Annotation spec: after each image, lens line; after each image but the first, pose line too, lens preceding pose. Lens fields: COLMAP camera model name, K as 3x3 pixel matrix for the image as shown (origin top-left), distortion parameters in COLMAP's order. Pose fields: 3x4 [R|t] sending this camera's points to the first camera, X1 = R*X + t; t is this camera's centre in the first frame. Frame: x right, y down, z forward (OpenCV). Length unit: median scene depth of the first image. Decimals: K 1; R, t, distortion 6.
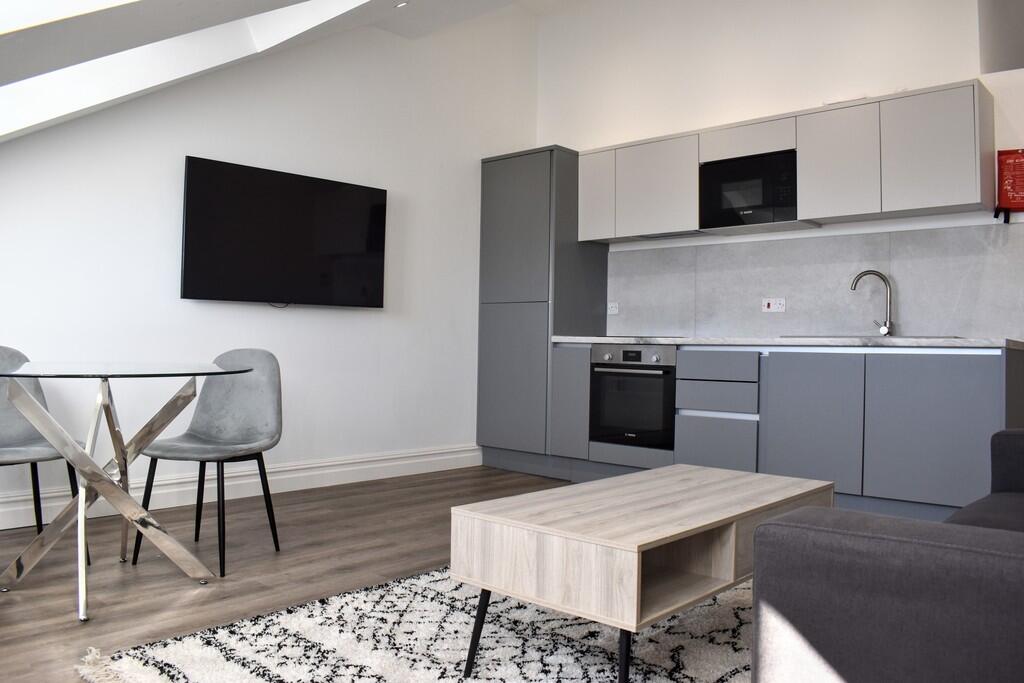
lens RADIAL K [[793.3, 0, 507.3], [0, 793.3, 337.8], [0, 0, 1]] dist [-0.104268, 0.022788]
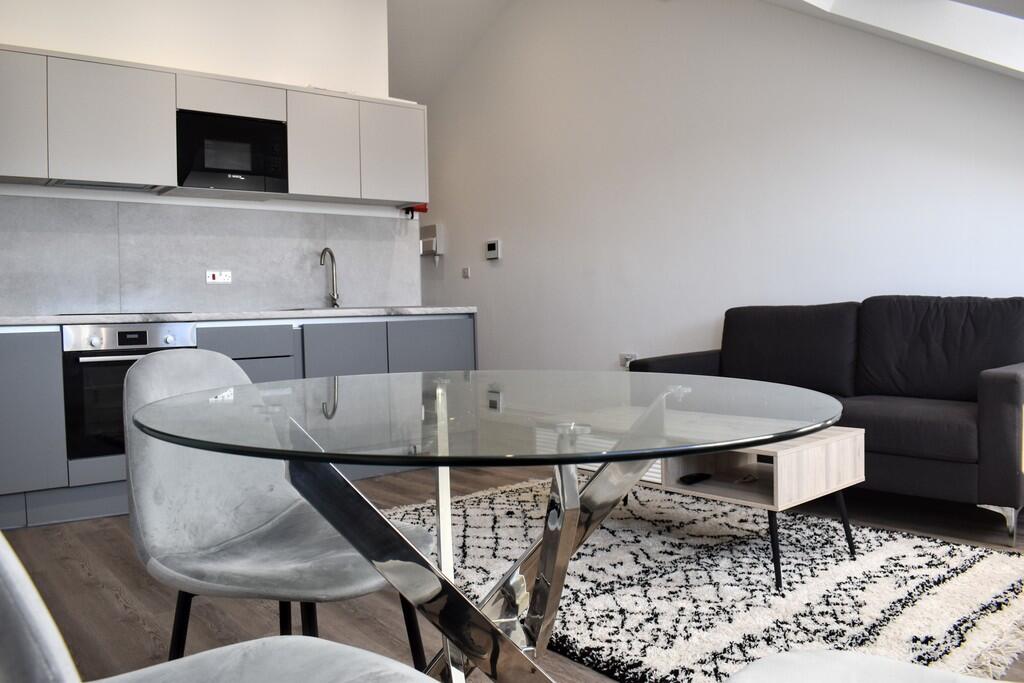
lens RADIAL K [[793.3, 0, 507.3], [0, 793.3, 337.8], [0, 0, 1]] dist [-0.104268, 0.022788]
pose [[0.140060, -0.050998, 0.988829, -0.568998], [0.015903, 0.998660, 0.049252, -0.009308], [-0.990015, 0.008827, 0.140683, 0.547844]]
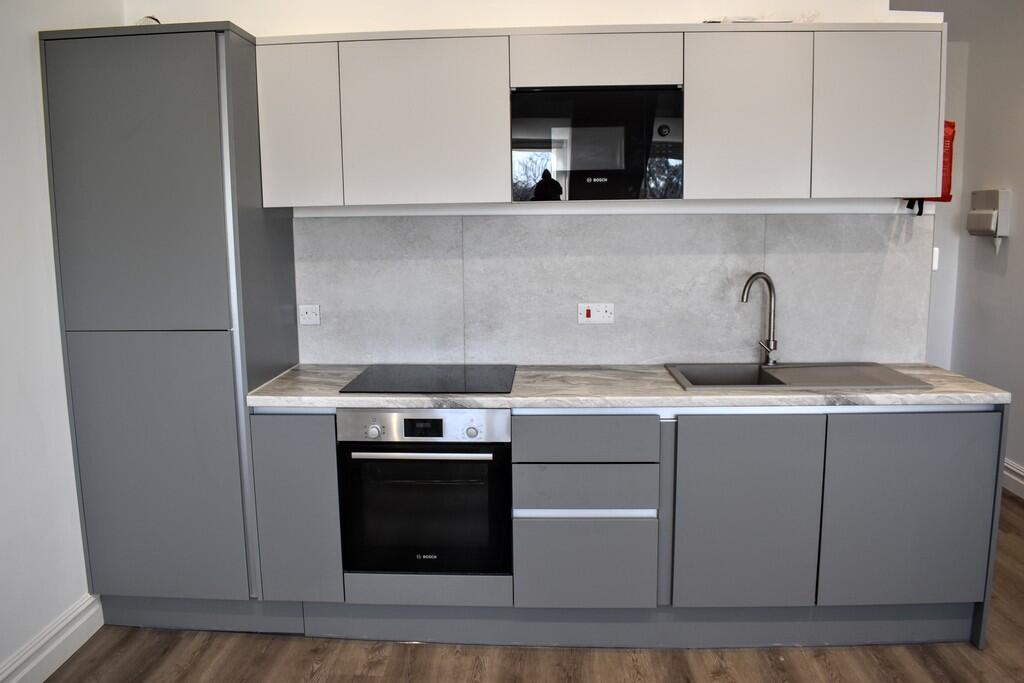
lens RADIAL K [[793.3, 0, 507.3], [0, 793.3, 337.8], [0, 0, 1]] dist [-0.104268, 0.022788]
pose [[0.764655, -0.121991, 0.632788, -0.156991], [0.018842, 0.985732, 0.167265, -0.141511], [-0.644164, -0.115977, 0.756043, 0.556653]]
